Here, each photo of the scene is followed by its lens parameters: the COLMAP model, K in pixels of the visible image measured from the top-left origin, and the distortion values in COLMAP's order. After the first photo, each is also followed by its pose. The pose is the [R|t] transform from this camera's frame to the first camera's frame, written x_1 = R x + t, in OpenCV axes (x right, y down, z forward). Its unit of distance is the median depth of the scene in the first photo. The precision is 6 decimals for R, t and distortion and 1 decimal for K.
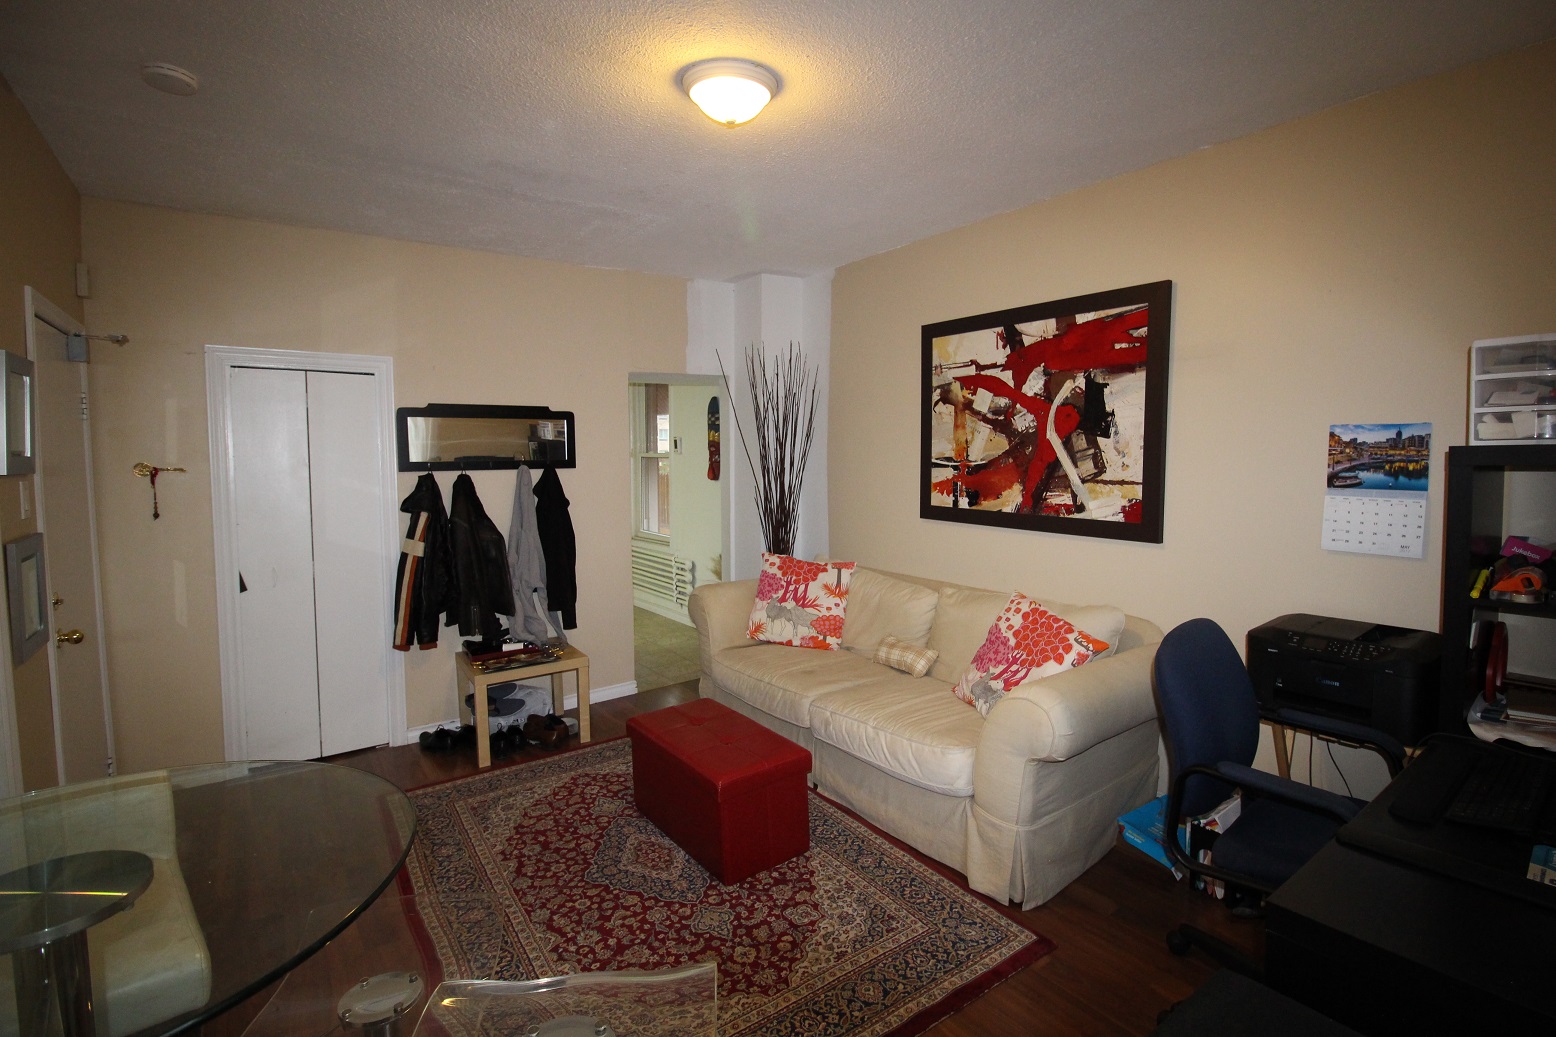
lens RADIAL K [[727.0, 0, 791.0], [0, 727.0, 511.4], [0, 0, 1]] dist [-0.011084, -0.002135]
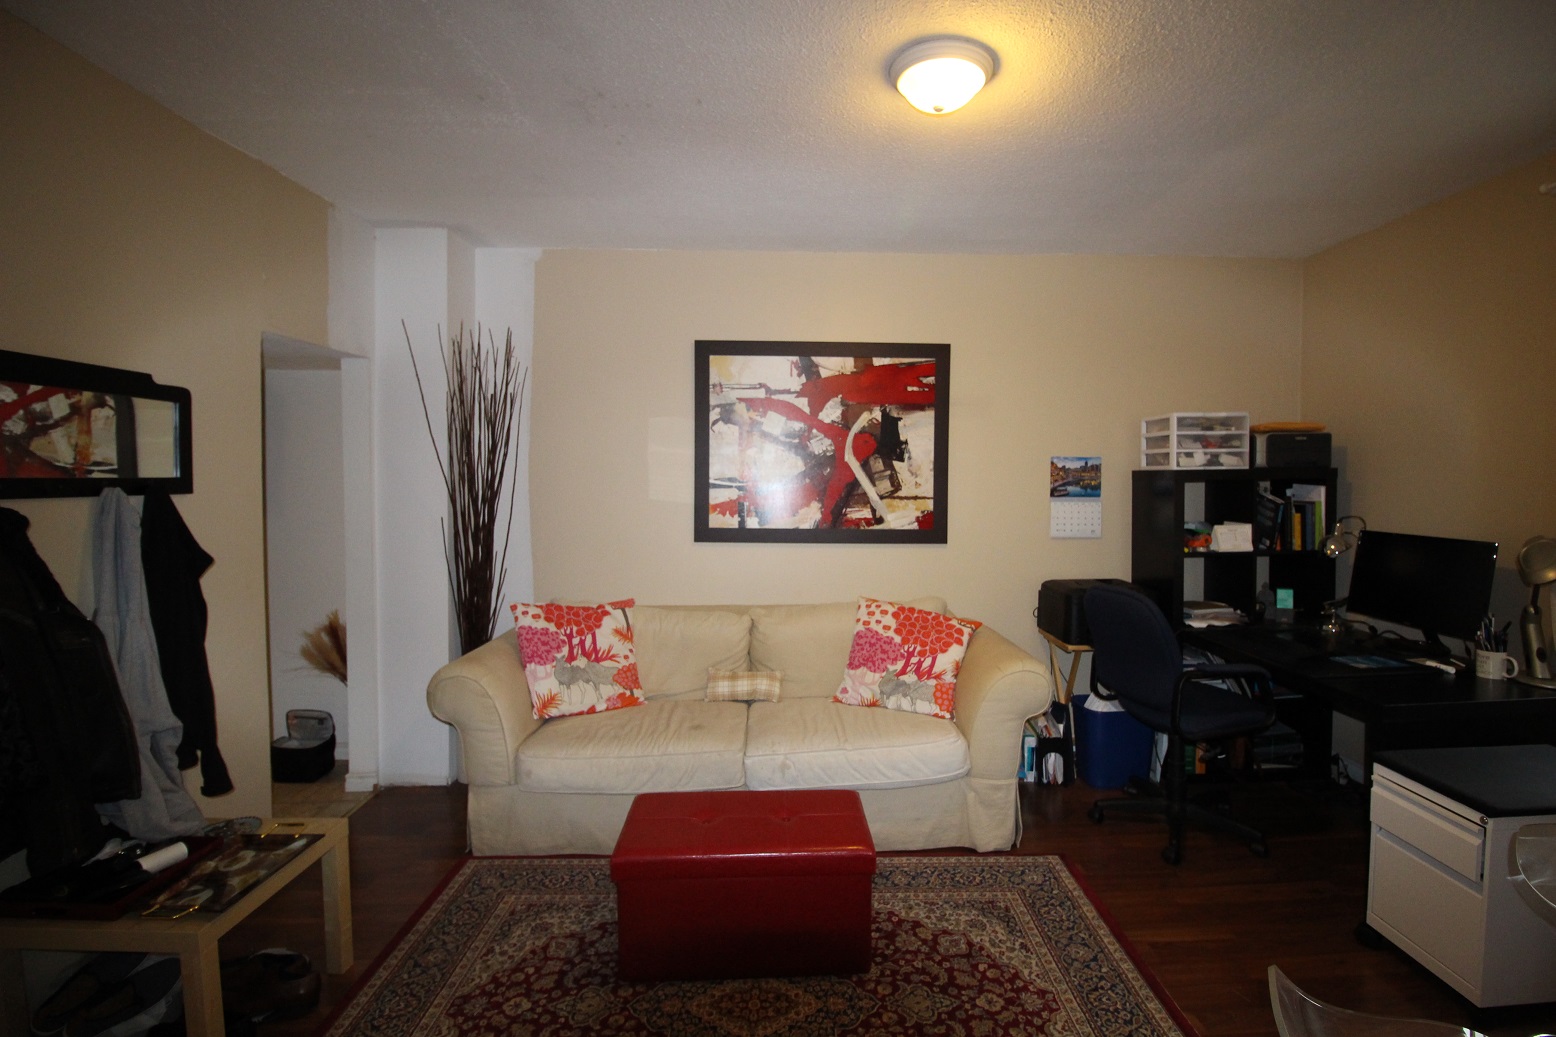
lens RADIAL K [[727.0, 0, 795.0], [0, 727.0, 511.3], [0, 0, 1]] dist [-0.011084, -0.002135]
pose [[0.559067, -0.028553, 0.828631, -0.661905], [0.063121, 0.997972, -0.008200, -0.018646], [-0.826716, 0.056889, 0.559735, 0.450198]]
